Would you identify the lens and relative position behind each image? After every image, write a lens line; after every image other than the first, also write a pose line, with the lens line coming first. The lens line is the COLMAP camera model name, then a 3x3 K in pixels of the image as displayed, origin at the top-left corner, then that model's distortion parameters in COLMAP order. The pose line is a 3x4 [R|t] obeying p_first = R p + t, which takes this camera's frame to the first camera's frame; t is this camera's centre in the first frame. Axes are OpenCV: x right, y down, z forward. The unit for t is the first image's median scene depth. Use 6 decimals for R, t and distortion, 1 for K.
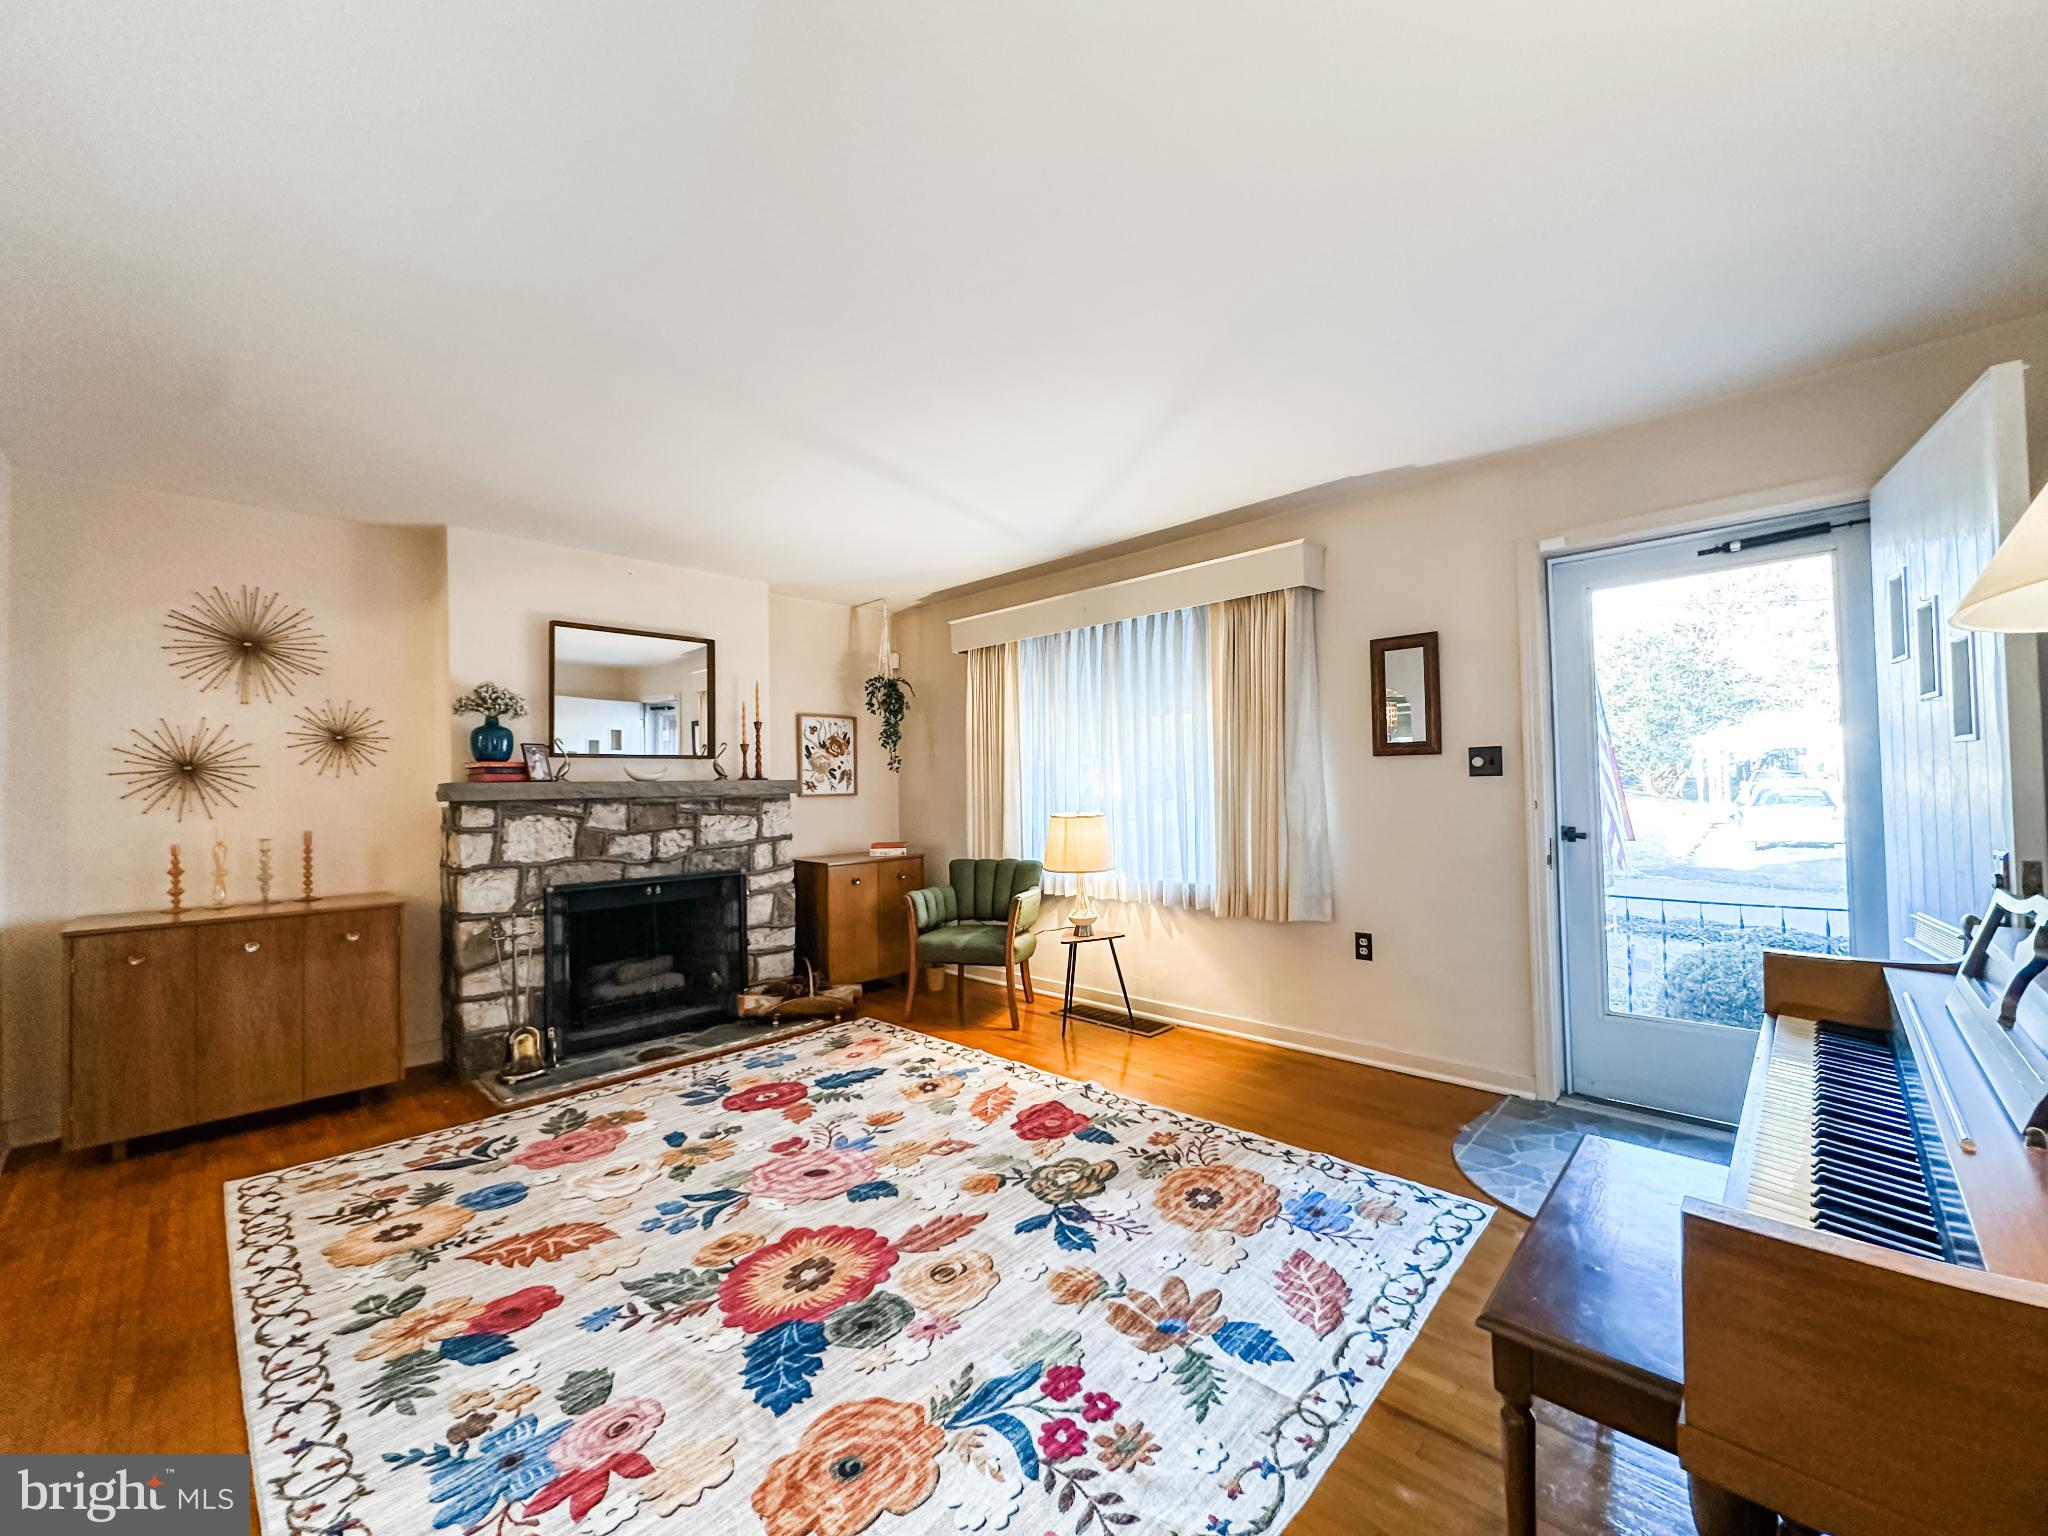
lens RADIAL K [[815.7, 0, 1024.9], [0, 815.7, 765.4], [0, 0, 1]] dist [-0.003141, -0.000379]
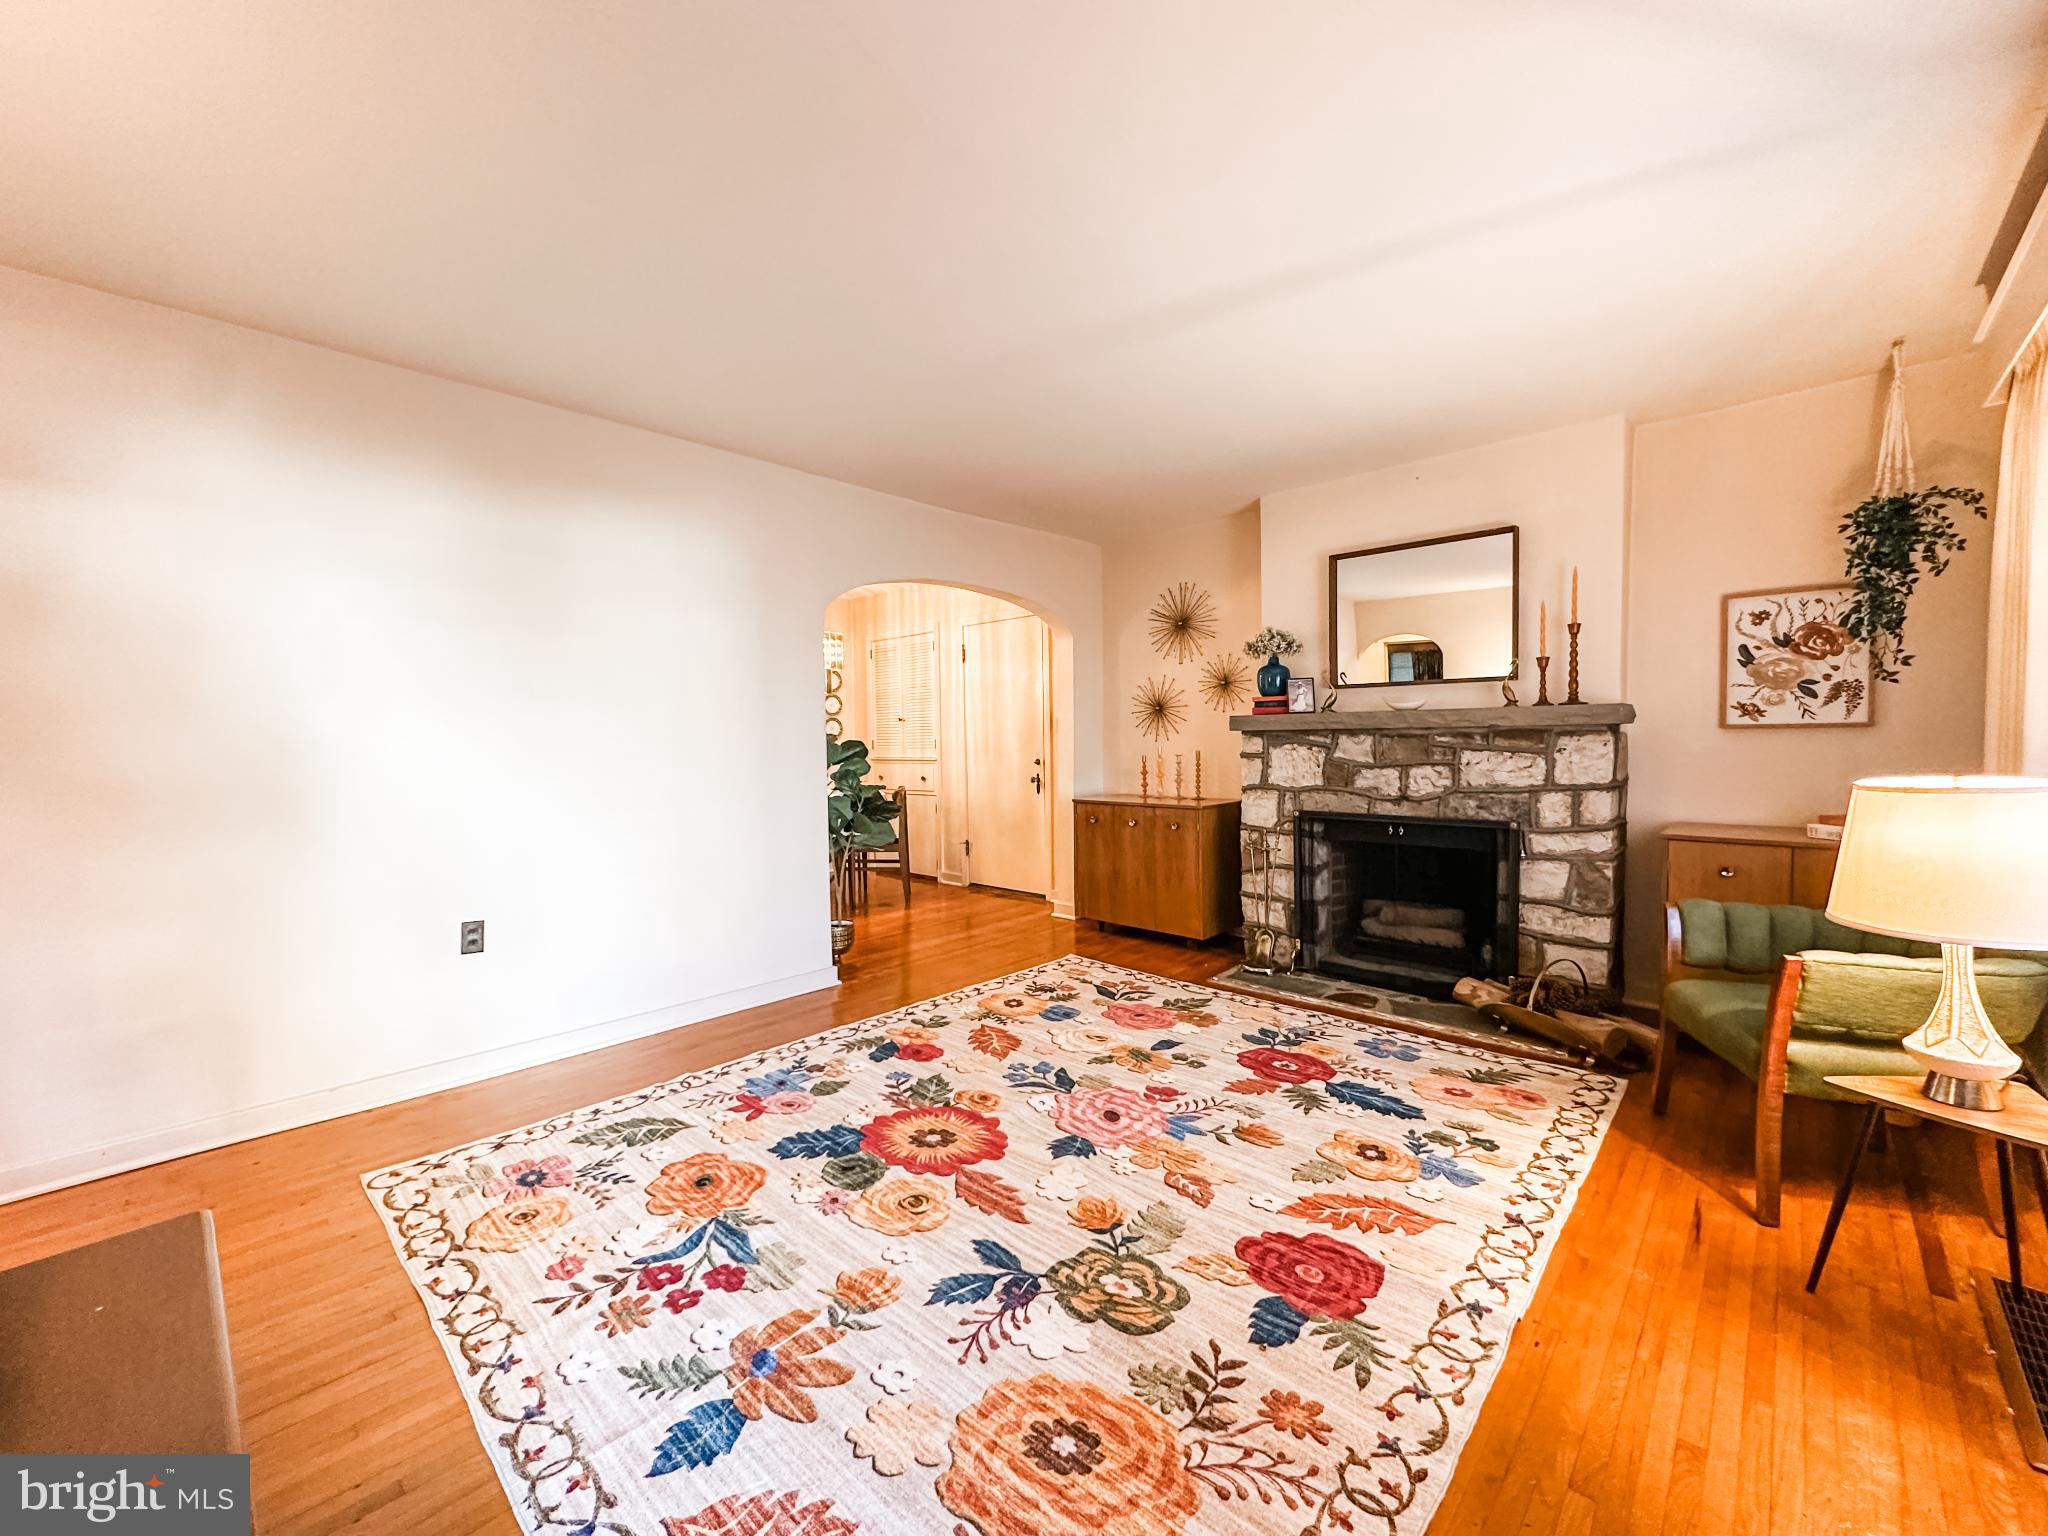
lens RADIAL K [[815.7, 0, 1024.9], [0, 815.7, 765.4], [0, 0, 1]] dist [-0.003141, -0.000379]
pose [[0.007269, 0.054062, -0.998511, 0.556702], [0.039749, 0.997733, 0.054309, 0.018067], [0.999183, -0.040085, 0.005103, 0.722907]]
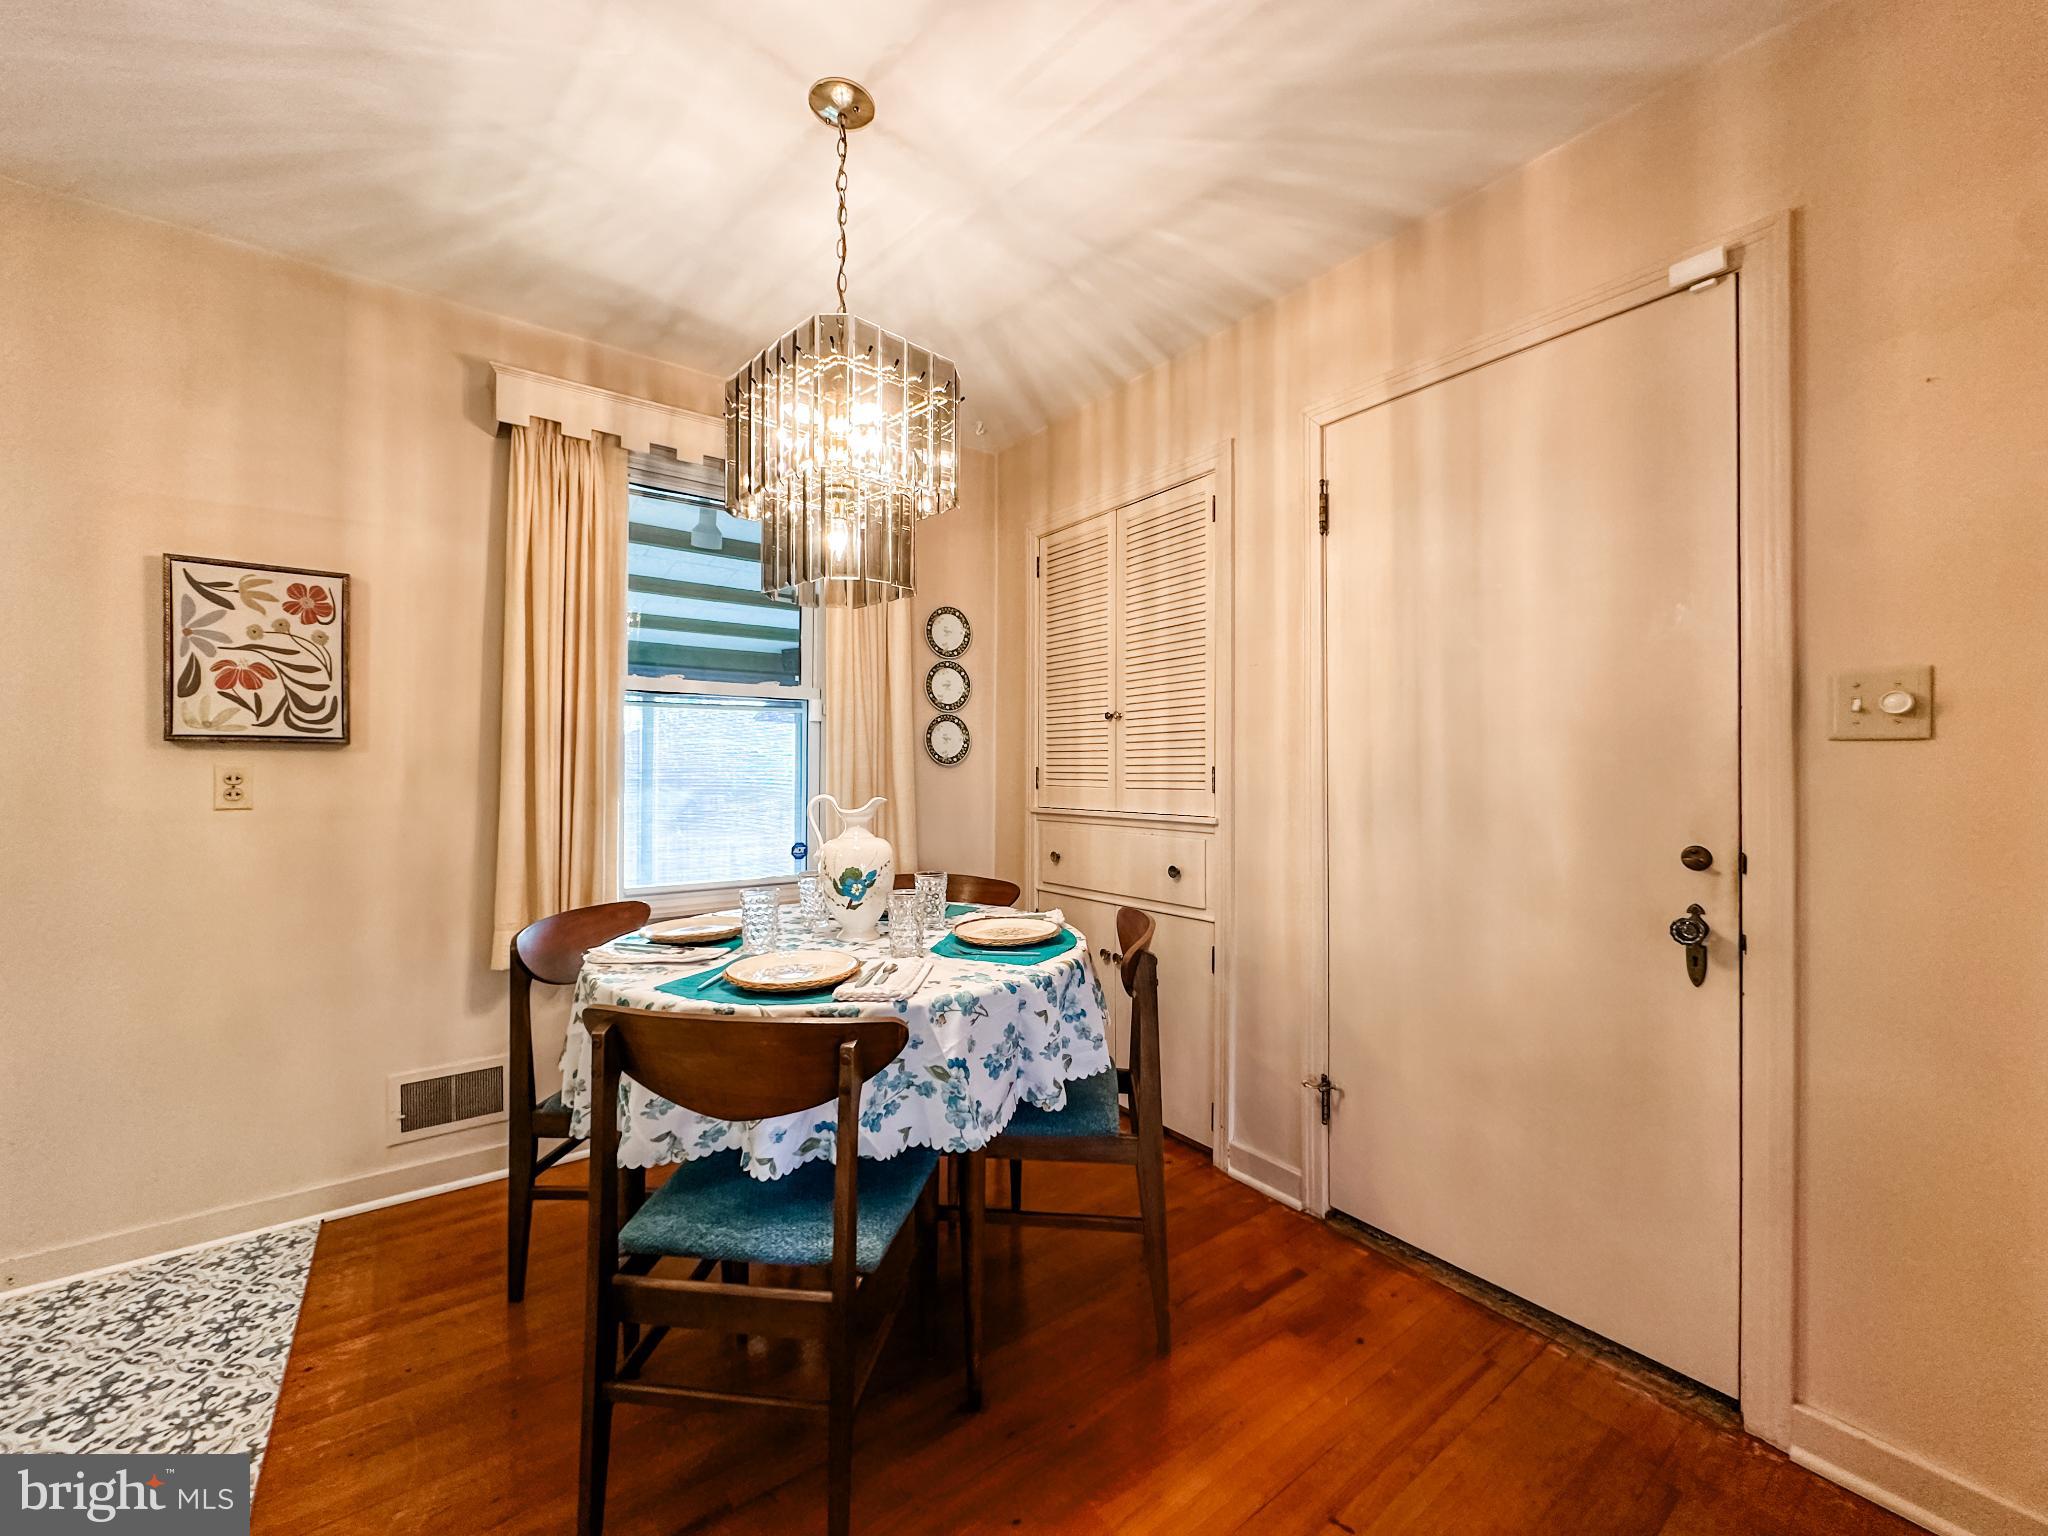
lens RADIAL K [[815.7, 0, 1024.9], [0, 815.7, 765.4], [0, 0, 1]] dist [-0.003141, -0.000379]
pose [[-0.168784, 0.013561, -0.985560, -0.732168], [0.028743, 0.999548, 0.008831, 0.042334], [0.985234, -0.026838, -0.169097, 0.467592]]
